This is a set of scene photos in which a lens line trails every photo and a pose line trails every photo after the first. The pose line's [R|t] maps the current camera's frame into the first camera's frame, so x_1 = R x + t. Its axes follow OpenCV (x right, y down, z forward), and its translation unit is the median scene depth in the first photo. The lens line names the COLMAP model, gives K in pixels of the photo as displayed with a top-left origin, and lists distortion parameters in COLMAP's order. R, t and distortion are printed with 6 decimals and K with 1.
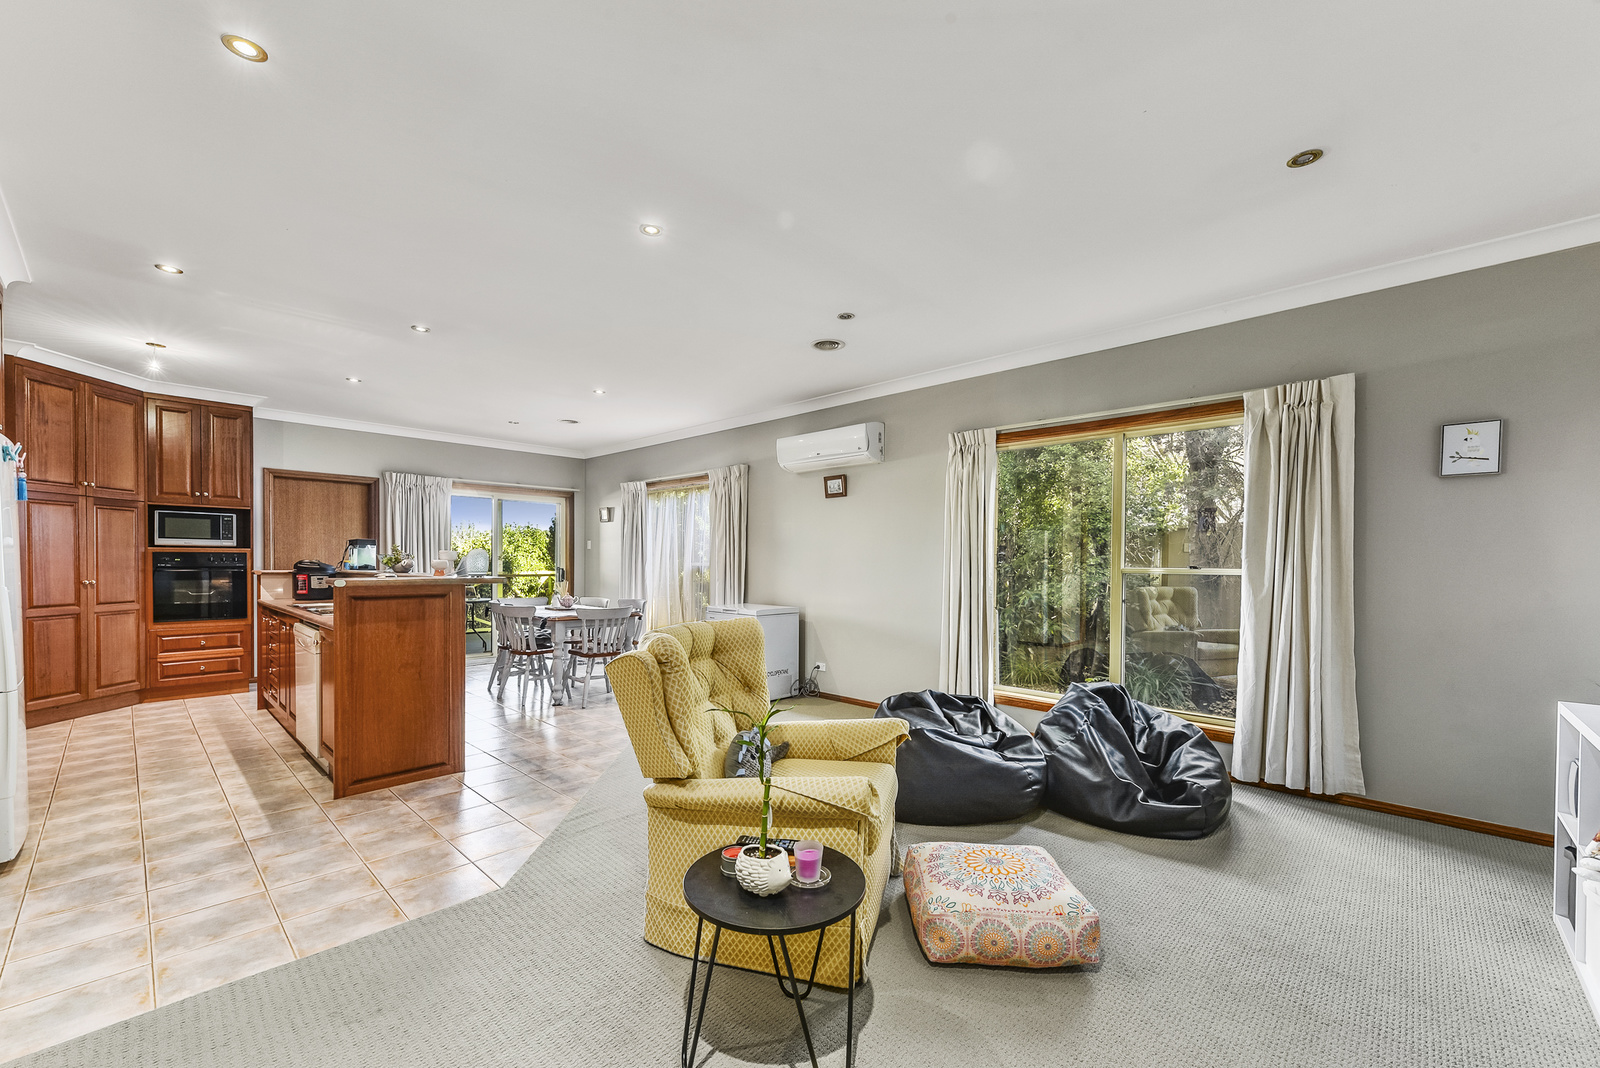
lens RADIAL K [[650.0, 0, 810.9], [0, 650.0, 569.8], [0, 0, 1]] dist [0.003901, -0.000093]
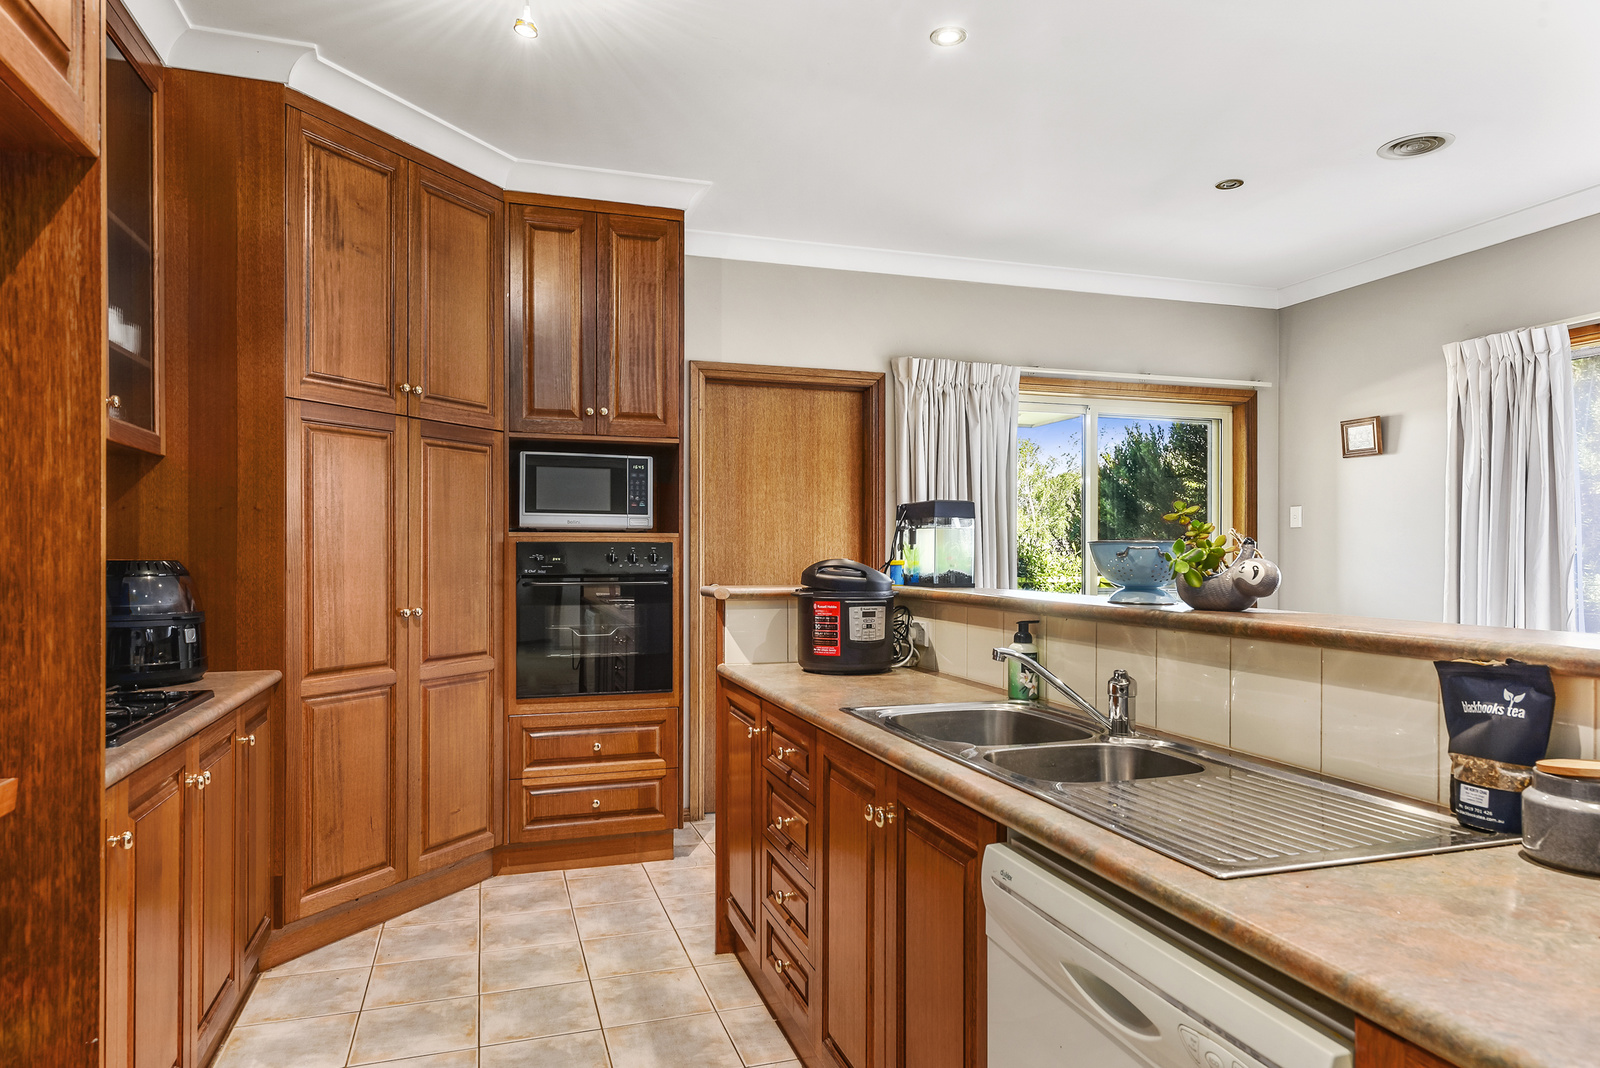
lens RADIAL K [[991.4, 0, 805.3], [0, 991.4, 548.4], [0, 0, 1]] dist [-0.001576, -0.000372]
pose [[0.876934, -0.007246, -0.480557, -0.503357], [-0.001404, 0.999843, -0.017638, -0.011416], [0.480609, 0.016142, 0.876786, 0.494431]]
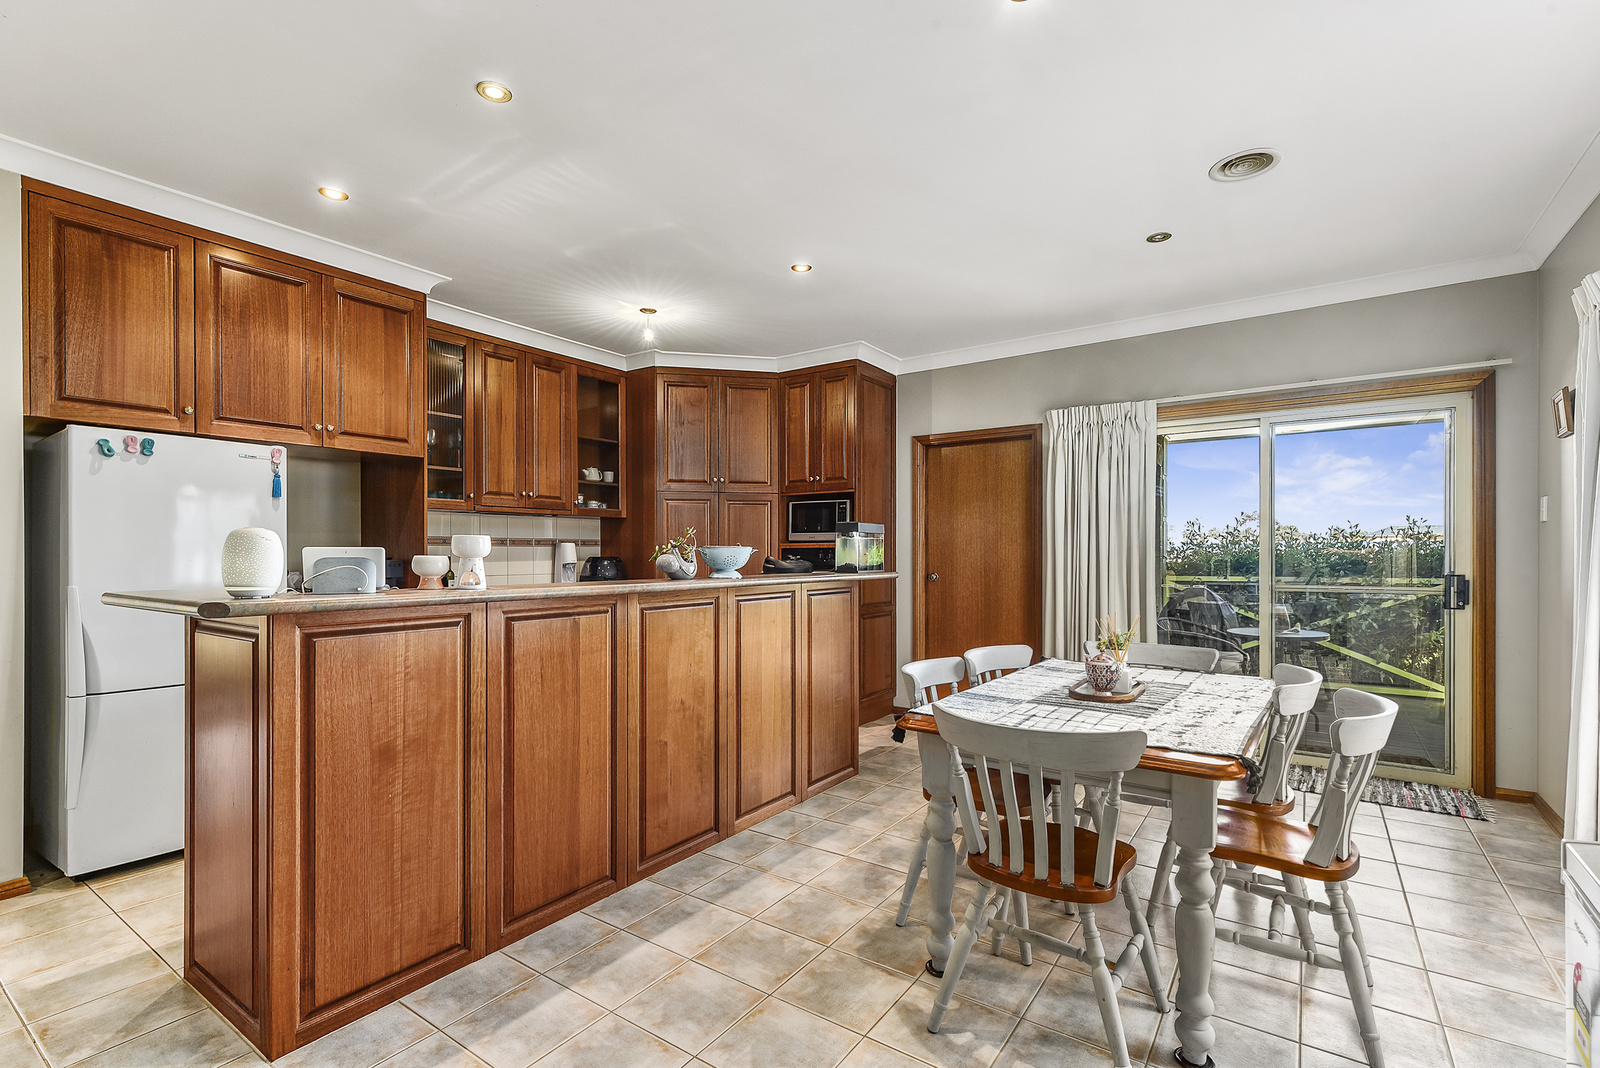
lens RADIAL K [[729.8, 0, 778.9], [0, 729.8, 555.2], [0, 0, 1]] dist [0.017216, 0.000402]
pose [[0.138761, -0.004720, -0.990315, -0.005418], [-0.009880, 0.999932, -0.006150, -0.011206], [0.990277, 0.010638, 0.138705, 0.856875]]
